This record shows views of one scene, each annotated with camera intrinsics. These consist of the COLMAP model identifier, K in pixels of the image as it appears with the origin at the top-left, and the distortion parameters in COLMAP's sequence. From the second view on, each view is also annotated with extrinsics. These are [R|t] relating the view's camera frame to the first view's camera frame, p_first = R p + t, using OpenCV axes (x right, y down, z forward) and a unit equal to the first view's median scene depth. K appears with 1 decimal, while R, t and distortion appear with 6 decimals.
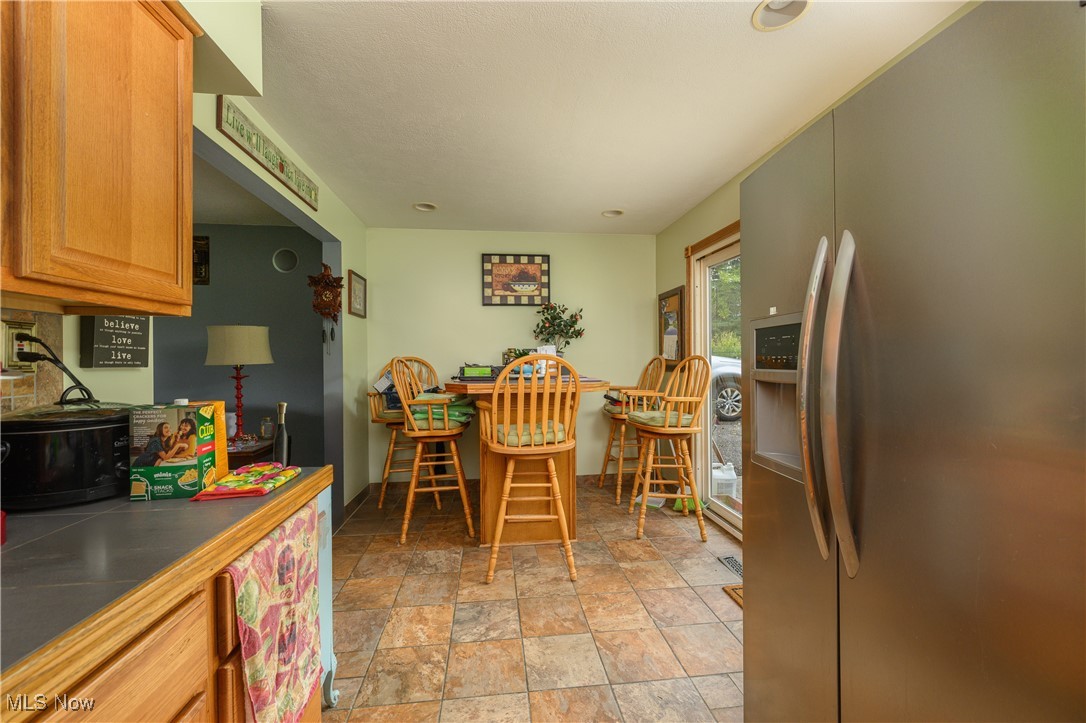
lens RADIAL K [[425.5, 0, 542.6], [0, 425.5, 359.1], [0, 0, 1]] dist [-0.004871, -0.000351]
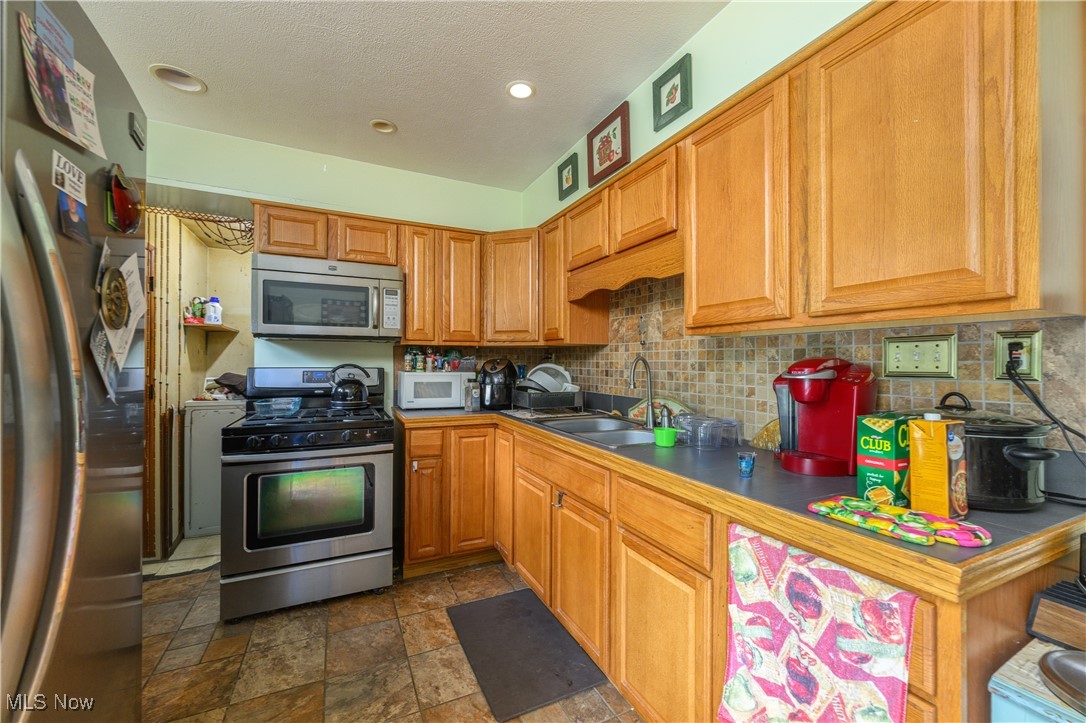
lens RADIAL K [[425.5, 0, 539.7], [0, 425.5, 361.1], [0, 0, 1]] dist [-0.004871, -0.000351]
pose [[-0.950503, -0.000469, -0.310714, 0.209975], [0.000830, 0.999991, -0.004048, -0.012331], [0.310713, -0.004106, -0.950495, 1.667510]]
